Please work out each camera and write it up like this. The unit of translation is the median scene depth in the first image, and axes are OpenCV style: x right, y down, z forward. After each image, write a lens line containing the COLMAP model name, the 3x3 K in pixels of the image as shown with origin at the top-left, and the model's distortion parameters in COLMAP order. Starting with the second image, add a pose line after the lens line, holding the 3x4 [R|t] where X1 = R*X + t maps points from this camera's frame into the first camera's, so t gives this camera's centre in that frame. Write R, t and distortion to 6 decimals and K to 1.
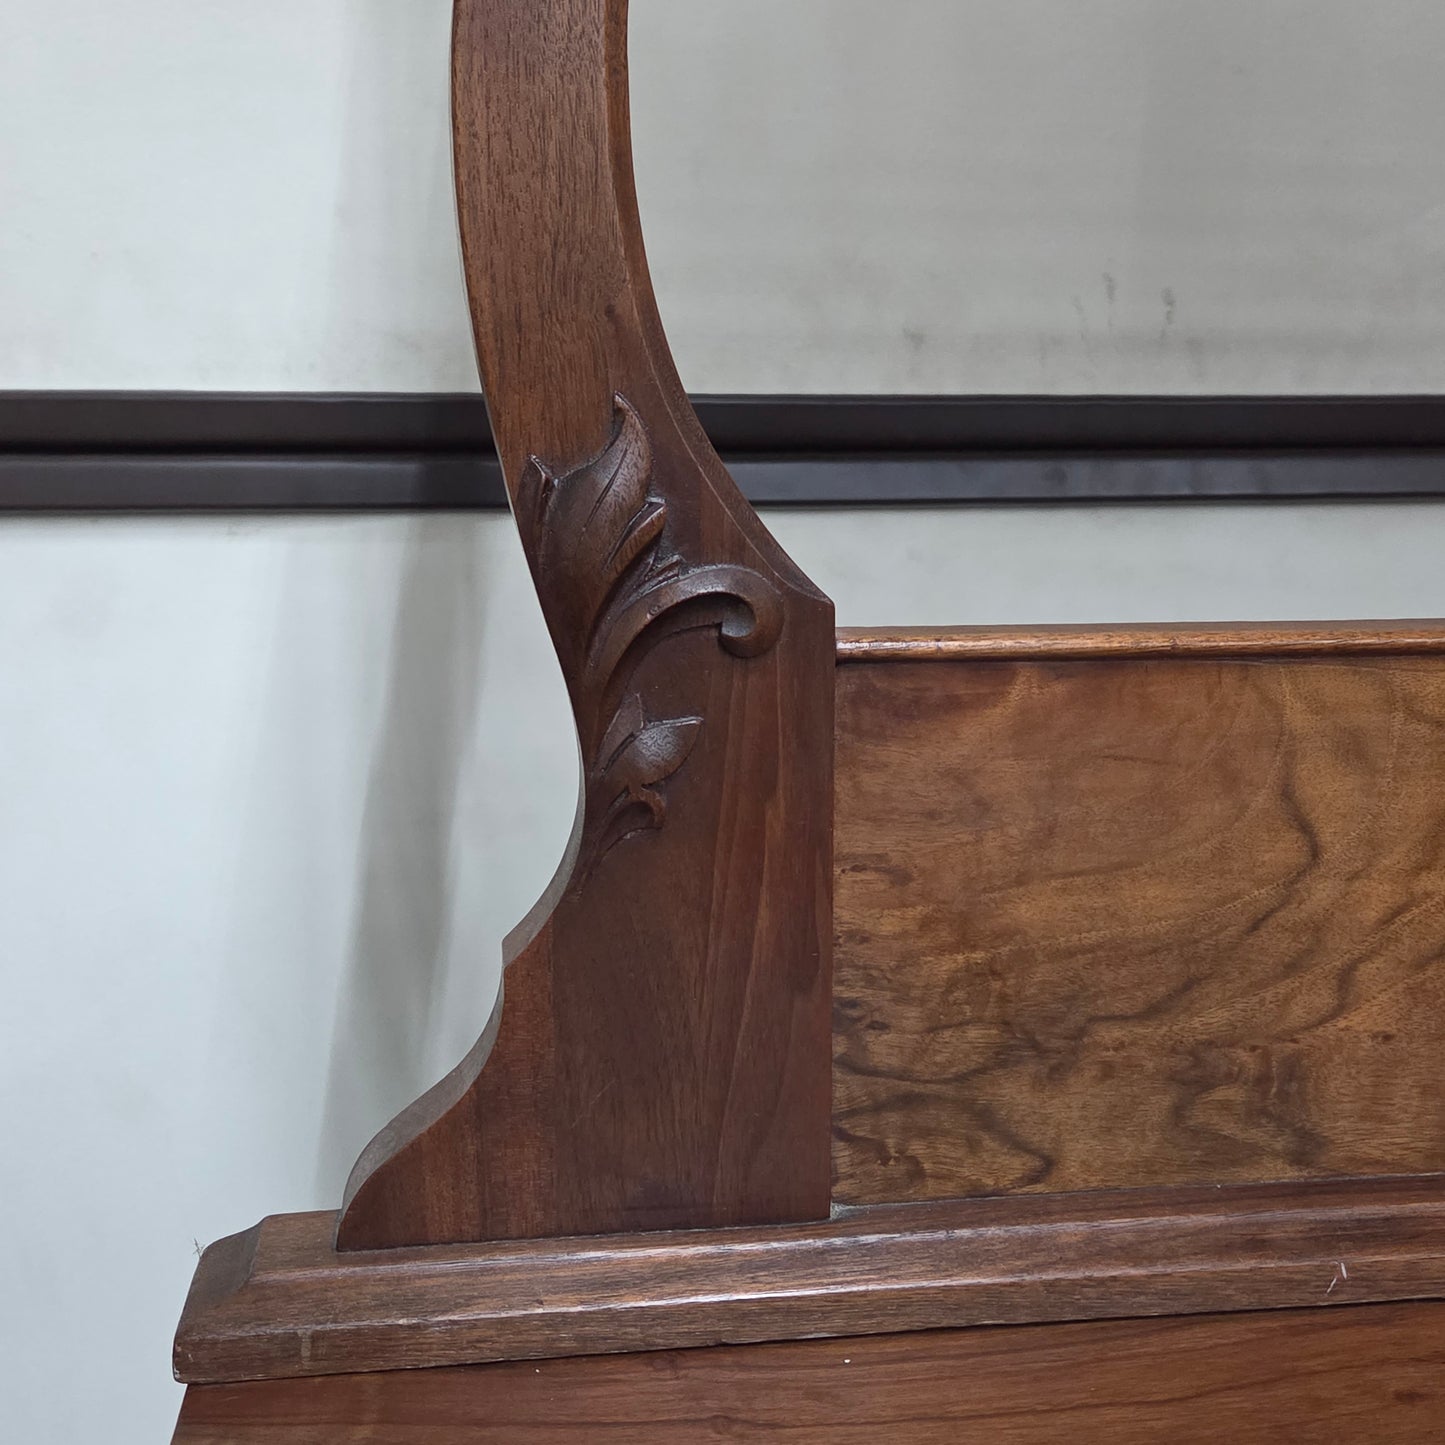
lens RADIAL K [[1906.0, 0, 747.5], [0, 1906.0, 734.4], [0, 0, 1]] dist [0.099705, -0.072010]
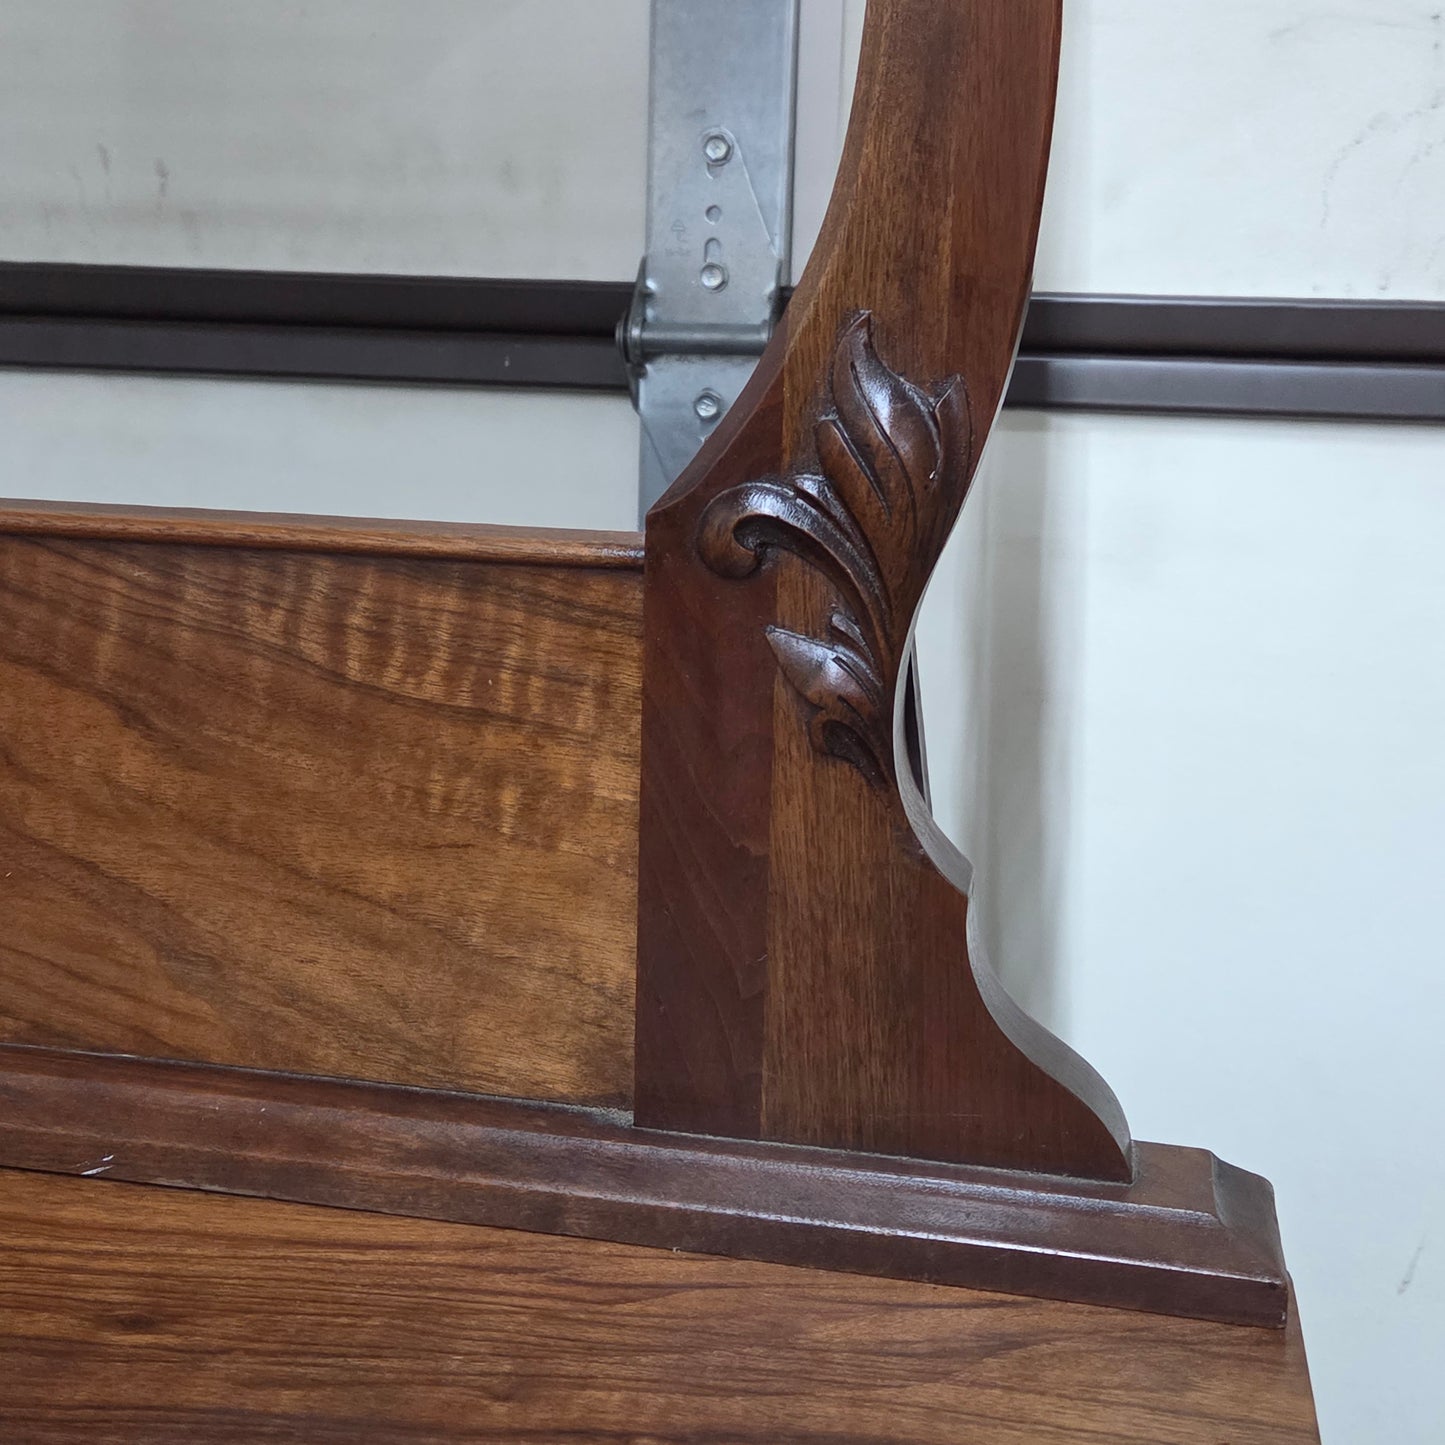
lens RADIAL K [[1906.0, 0, 747.5], [0, 1906.0, 734.4], [0, 0, 1]] dist [0.099705, -0.072010]
pose [[0.937154, 0.098109, -0.334840, 1.652569], [-0.081023, 0.994613, 0.064656, -0.044802], [0.339379, -0.033463, 0.940054, 0.274117]]
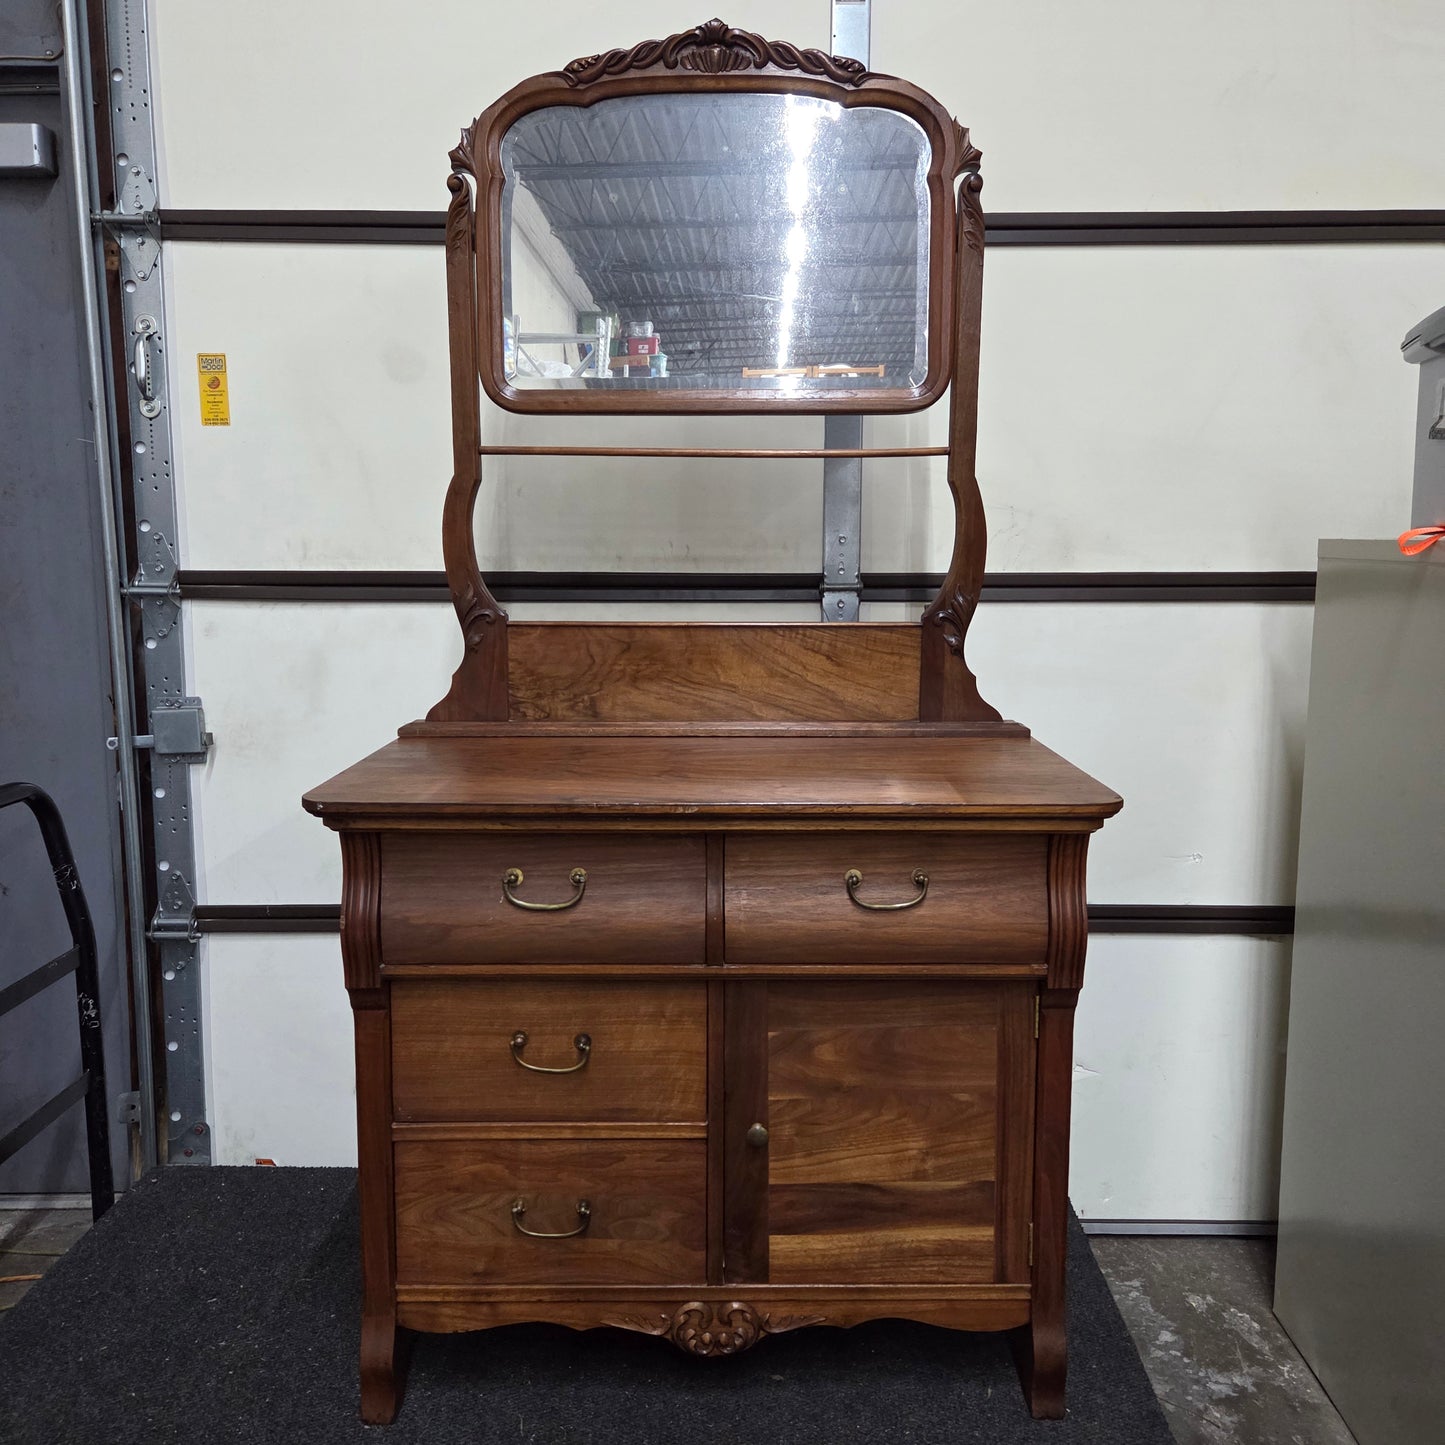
lens RADIAL K [[1292.8, 0, 731.1], [0, 1292.8, 727.7], [0, 0, 1]] dist [0.081772, -0.079785]
pose [[0.988562, 0.018048, -0.149734, 1.305014], [-0.021897, 0.999470, -0.024097, 0.351051], [0.149219, 0.027100, 0.988433, -2.807686]]
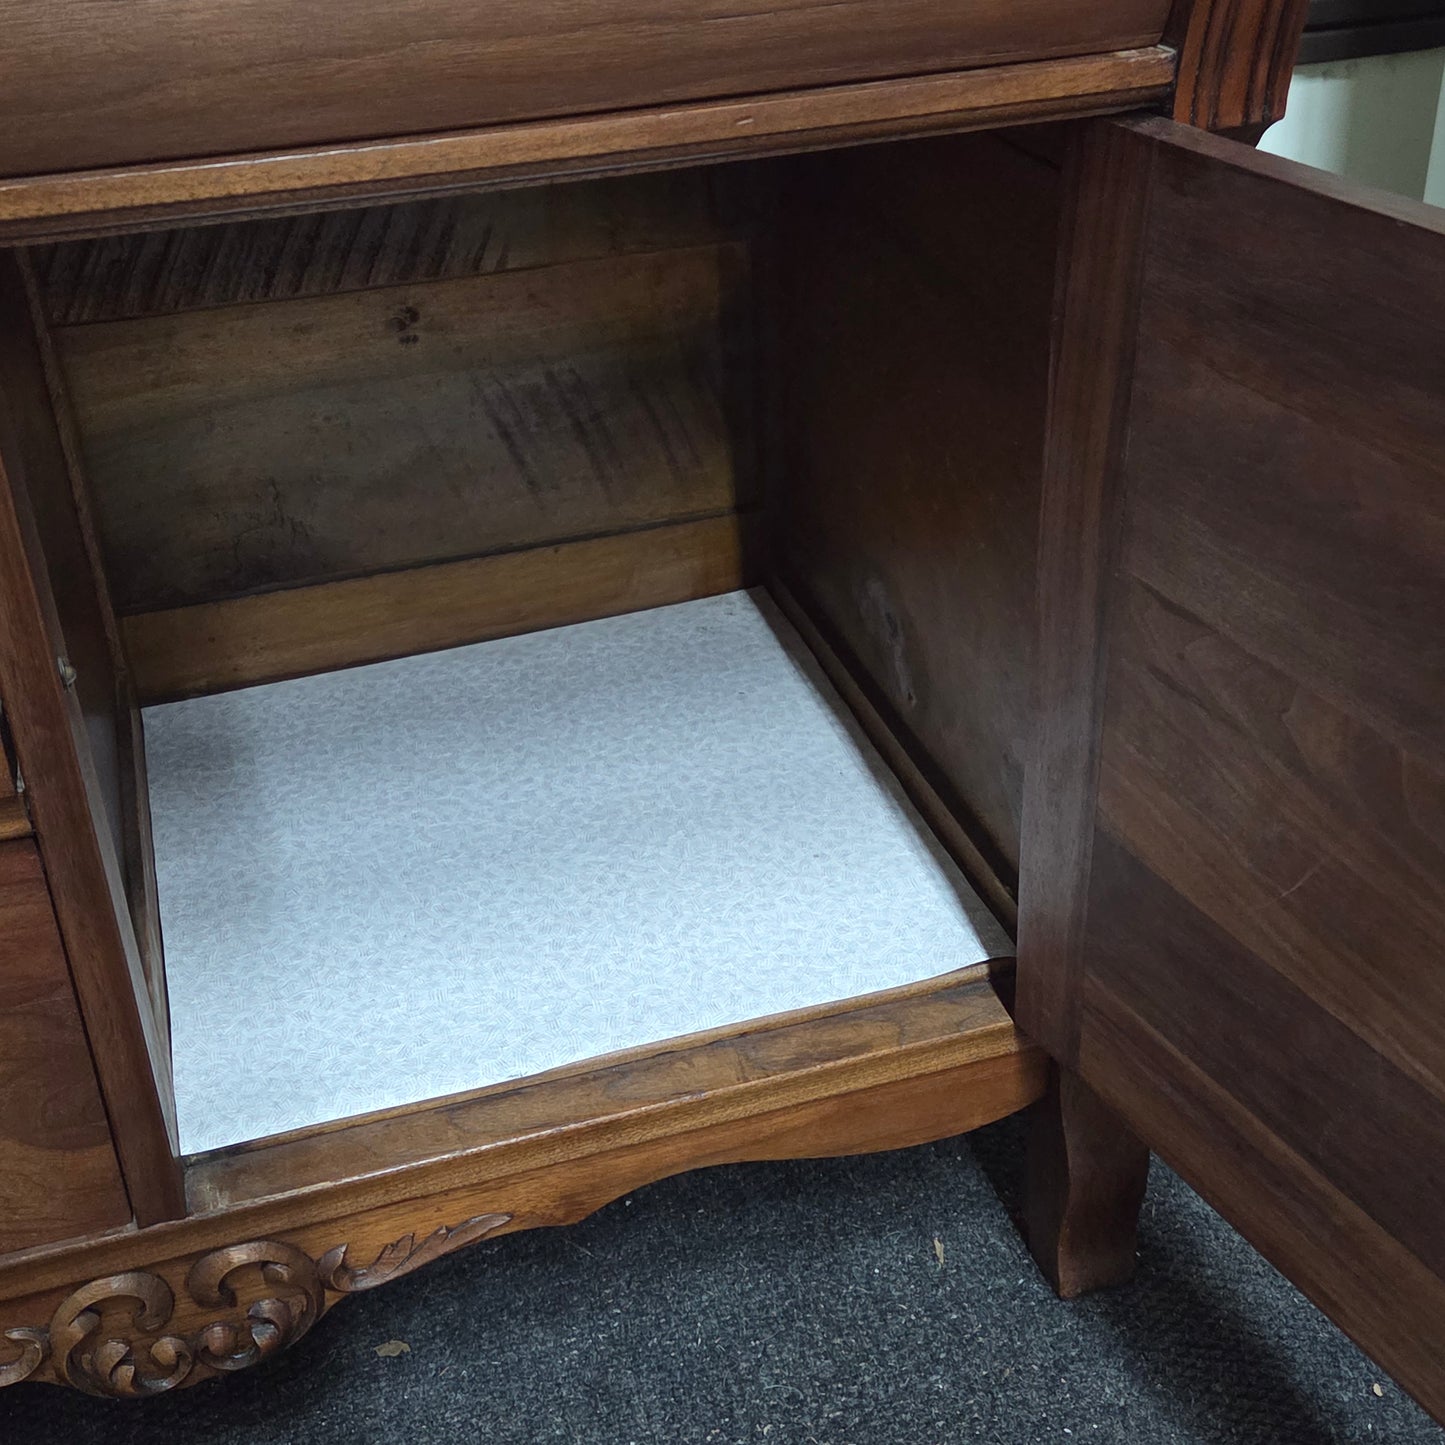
lens RADIAL K [[1897.6, 0, 695.2], [0, 1897.6, 726.9], [0, 0, 1]] dist [0.071369, -0.021617]
pose [[0.990879, -0.105698, 0.083591, 1.138781], [0.068246, 0.928484, 0.365047, 0.762484], [-0.116198, -0.356012, 0.927229, -0.869028]]
